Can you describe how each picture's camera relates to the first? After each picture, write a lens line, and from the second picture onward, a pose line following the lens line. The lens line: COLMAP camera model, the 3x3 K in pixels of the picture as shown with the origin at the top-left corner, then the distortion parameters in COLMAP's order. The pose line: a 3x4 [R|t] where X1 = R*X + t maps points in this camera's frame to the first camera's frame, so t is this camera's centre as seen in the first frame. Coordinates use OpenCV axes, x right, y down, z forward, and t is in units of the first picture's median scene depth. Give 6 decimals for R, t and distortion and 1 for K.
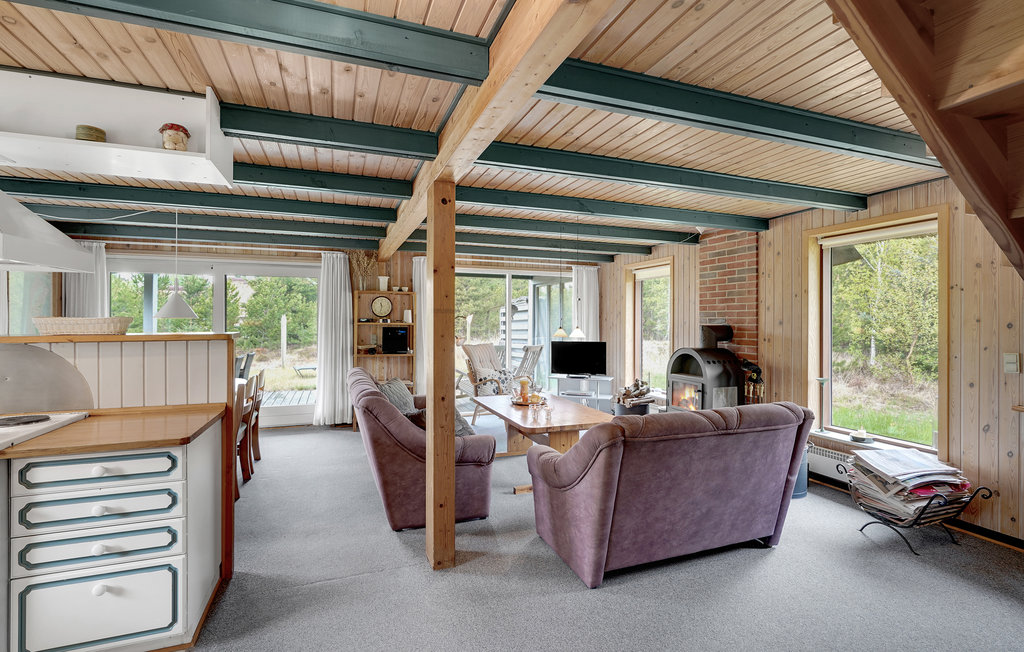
lens RADIAL K [[469.4, 0, 510.6], [0, 469.4, 323.5], [0, 0, 1]] dist [0.001035, 0.000385]
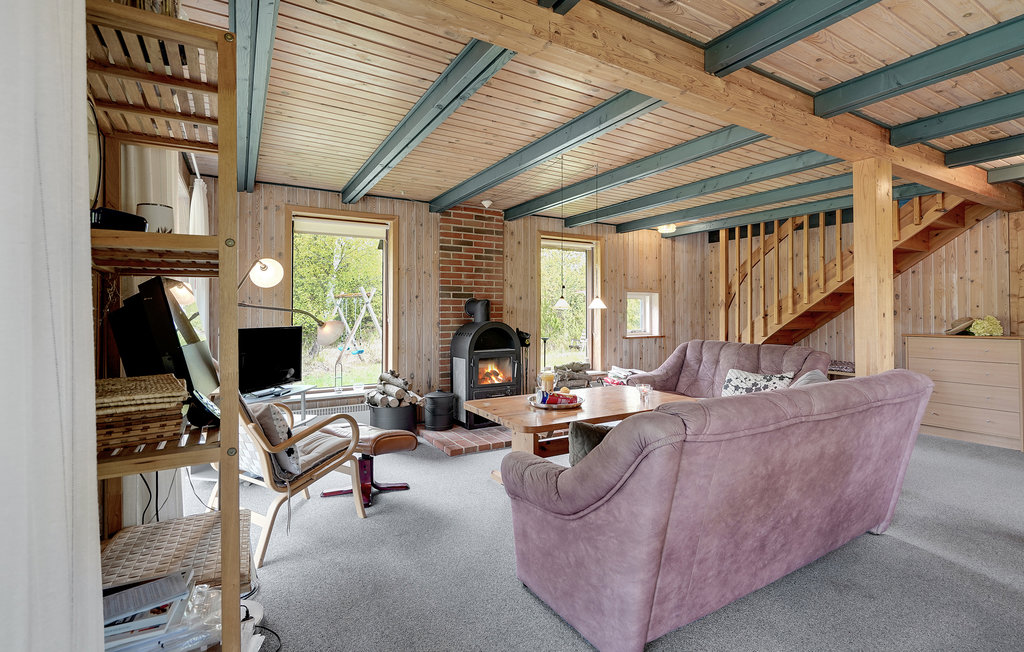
lens RADIAL K [[469.4, 0, 512.5], [0, 469.4, 316.2], [0, 0, 1]] dist [0.001035, 0.000385]
pose [[-0.172526, -0.010050, 0.984954, -0.603220], [0.002294, 0.999941, 0.010605, 0.029966], [-0.985002, 0.004089, -0.172493, 1.130853]]
